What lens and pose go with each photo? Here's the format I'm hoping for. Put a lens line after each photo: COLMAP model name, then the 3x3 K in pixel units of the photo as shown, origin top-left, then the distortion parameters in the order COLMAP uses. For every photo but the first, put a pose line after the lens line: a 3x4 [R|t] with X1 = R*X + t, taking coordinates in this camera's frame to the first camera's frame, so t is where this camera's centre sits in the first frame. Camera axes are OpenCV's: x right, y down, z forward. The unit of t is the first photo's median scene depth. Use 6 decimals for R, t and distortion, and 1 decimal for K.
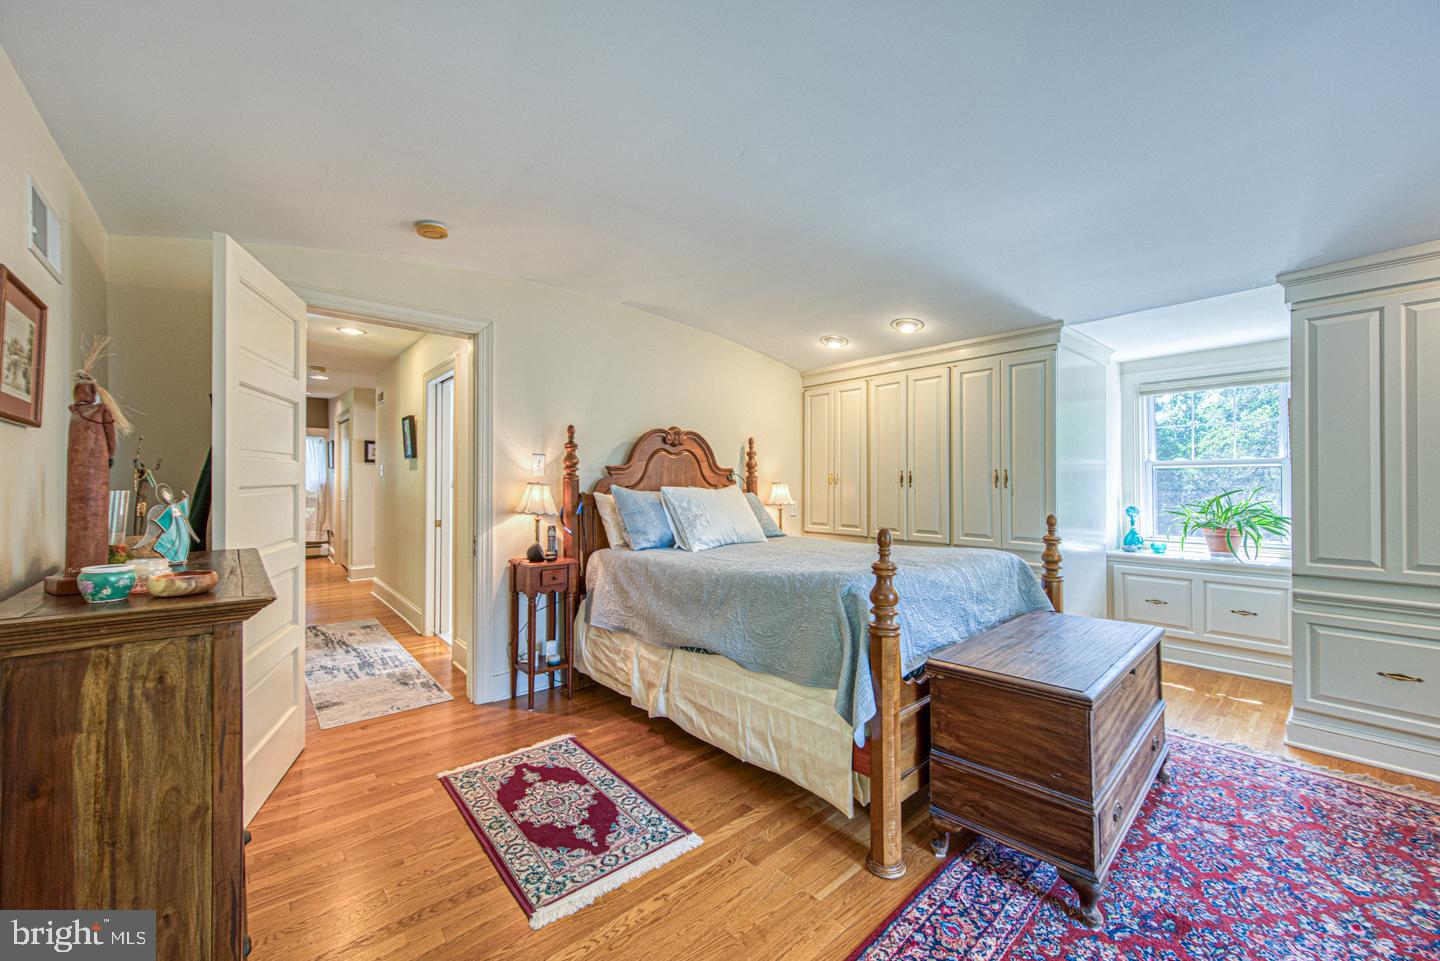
lens RADIAL K [[536.1, 0, 718.0], [0, 536.1, 479.6], [0, 0, 1]] dist [0.000741, 0.000085]
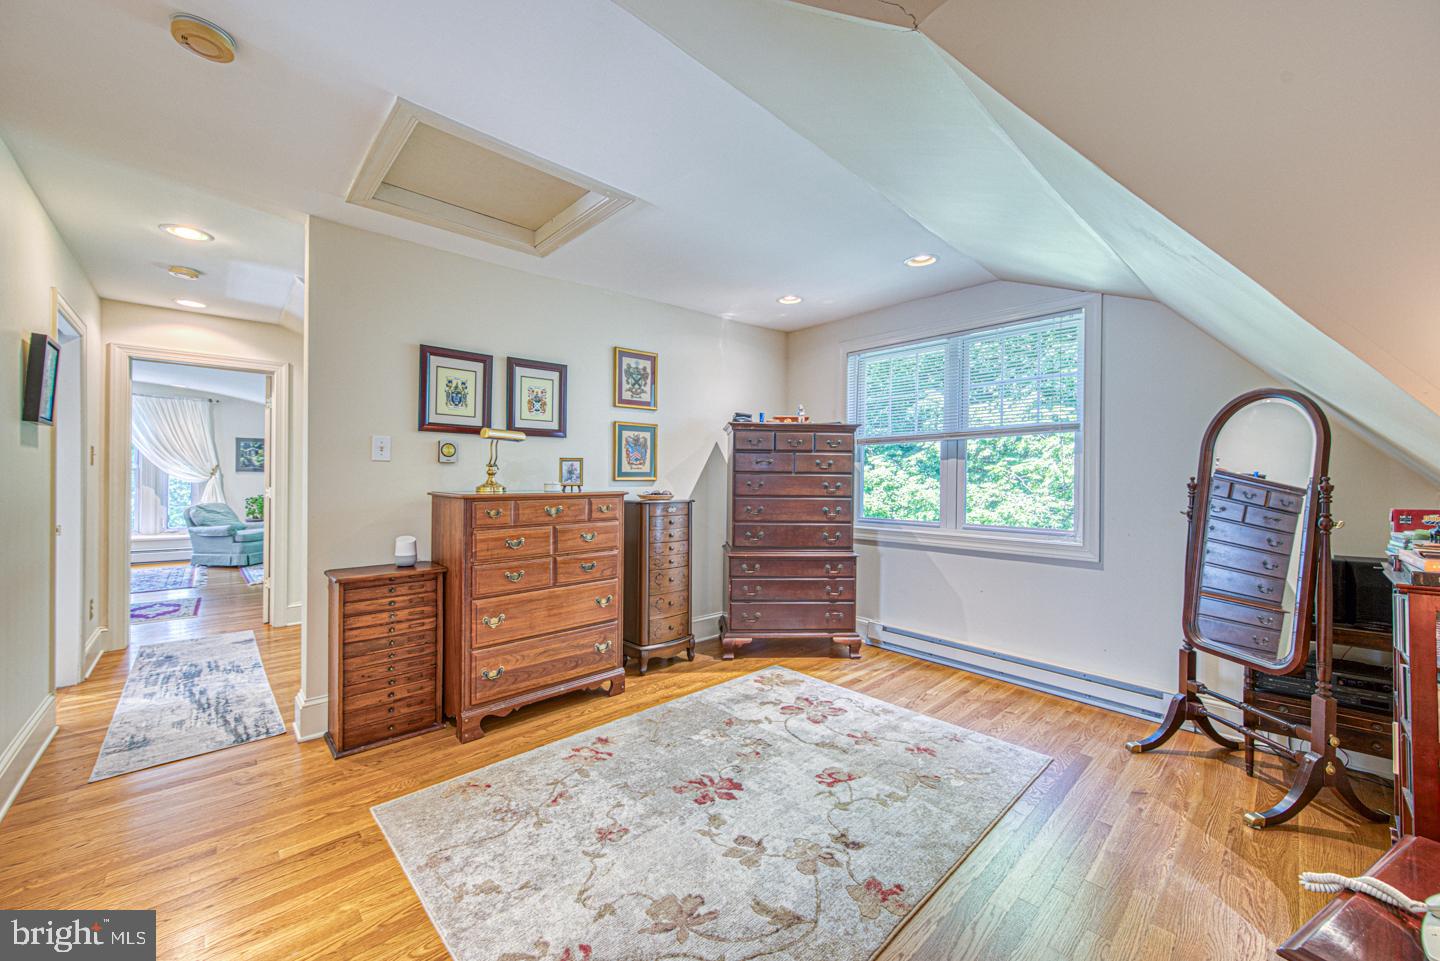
lens RADIAL K [[554.4, 0, 721.6], [0, 554.4, 477.7], [0, 0, 1]] dist [0.001832, -0.000039]
pose [[-0.999709, -0.008260, -0.022645, -2.873256], [-0.008124, 0.999948, -0.006096, 0.020645], [0.022695, -0.005910, -0.999725, 3.687186]]
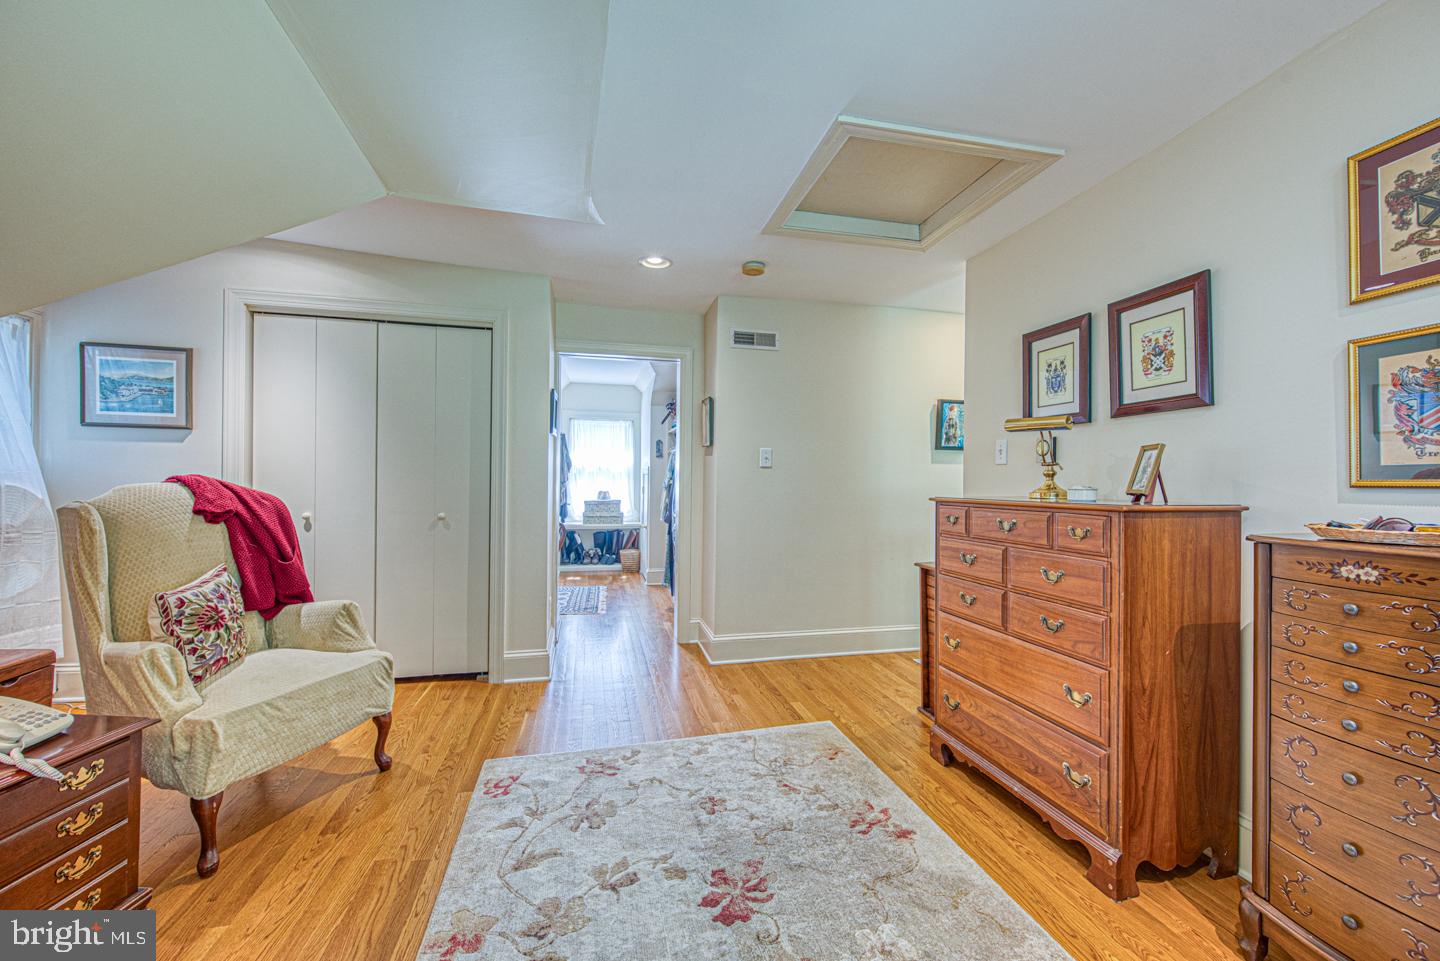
lens RADIAL K [[554.4, 0, 723.2], [0, 554.4, 479.4], [0, 0, 1]] dist [0.001832, -0.000039]
pose [[0.473723, 0.004933, 0.880660, -3.640995], [-0.014960, 0.999885, 0.002446, 0.021871], [-0.880547, -0.014334, 0.473742, 2.170894]]
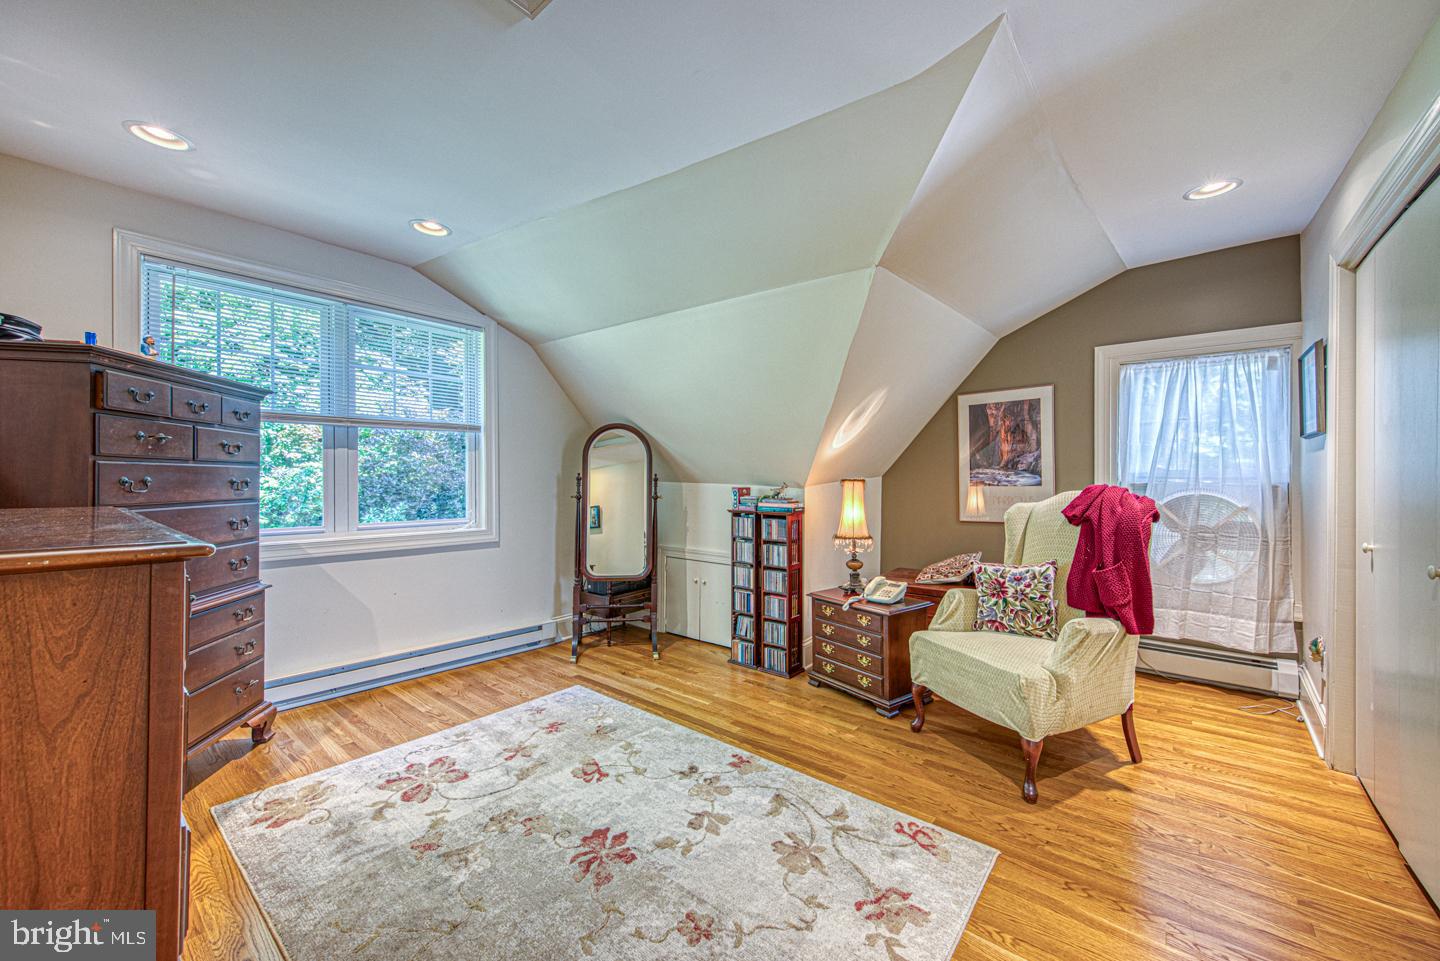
lens RADIAL K [[554.4, 0, 726.9], [0, 554.4, 477.6], [0, 0, 1]] dist [0.001832, -0.000039]
pose [[0.154417, -0.000300, -0.988006, -1.924242], [-0.003549, 0.999993, -0.000859, 0.019340], [0.987999, 0.003639, 0.154415, 2.602926]]
